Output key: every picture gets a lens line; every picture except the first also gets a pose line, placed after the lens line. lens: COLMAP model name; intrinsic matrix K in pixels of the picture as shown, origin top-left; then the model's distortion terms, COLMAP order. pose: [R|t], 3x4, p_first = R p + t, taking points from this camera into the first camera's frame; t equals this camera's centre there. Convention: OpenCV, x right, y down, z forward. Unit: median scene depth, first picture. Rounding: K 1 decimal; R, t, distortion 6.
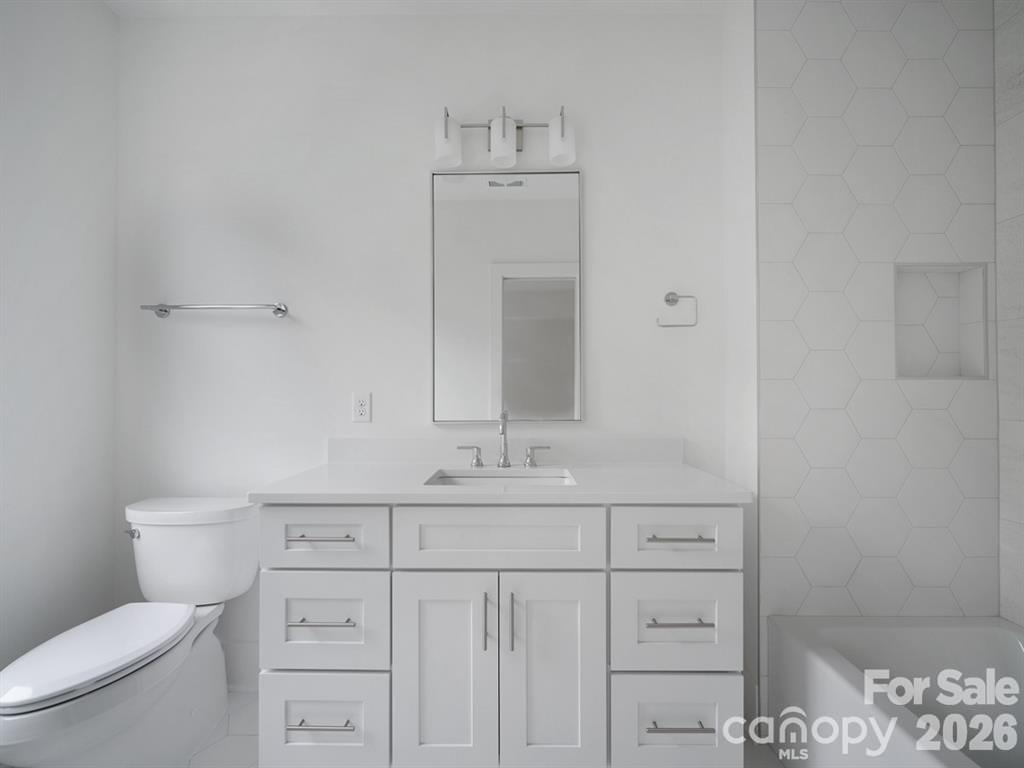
lens RADIAL K [[474.7, 0, 511.2], [0, 474.7, 387.7], [0, 0, 1]] dist [-0.009843, 0.000130]
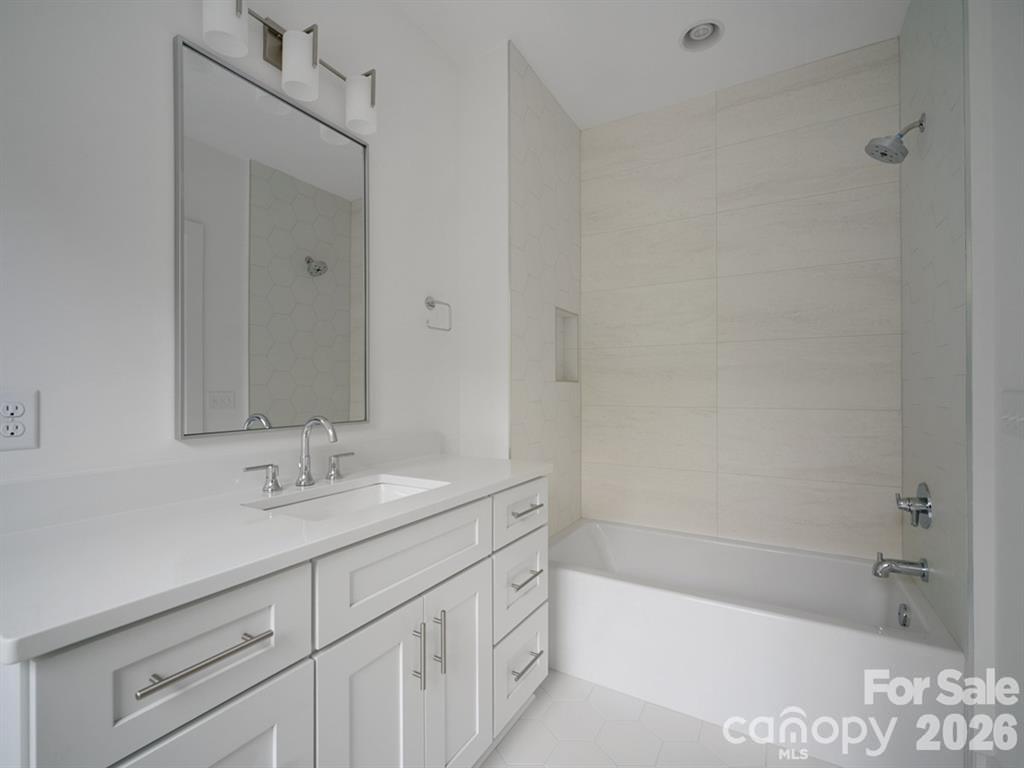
lens RADIAL K [[469.2, 0, 511.9], [0, 469.2, 385.7], [0, 0, 1]] dist [-0.012189, 0.000321]
pose [[0.480568, 0.007740, 0.876923, -0.527851], [-0.005083, 0.999969, -0.006040, 0.006935], [-0.876943, -0.001554, 0.480593, 0.336768]]
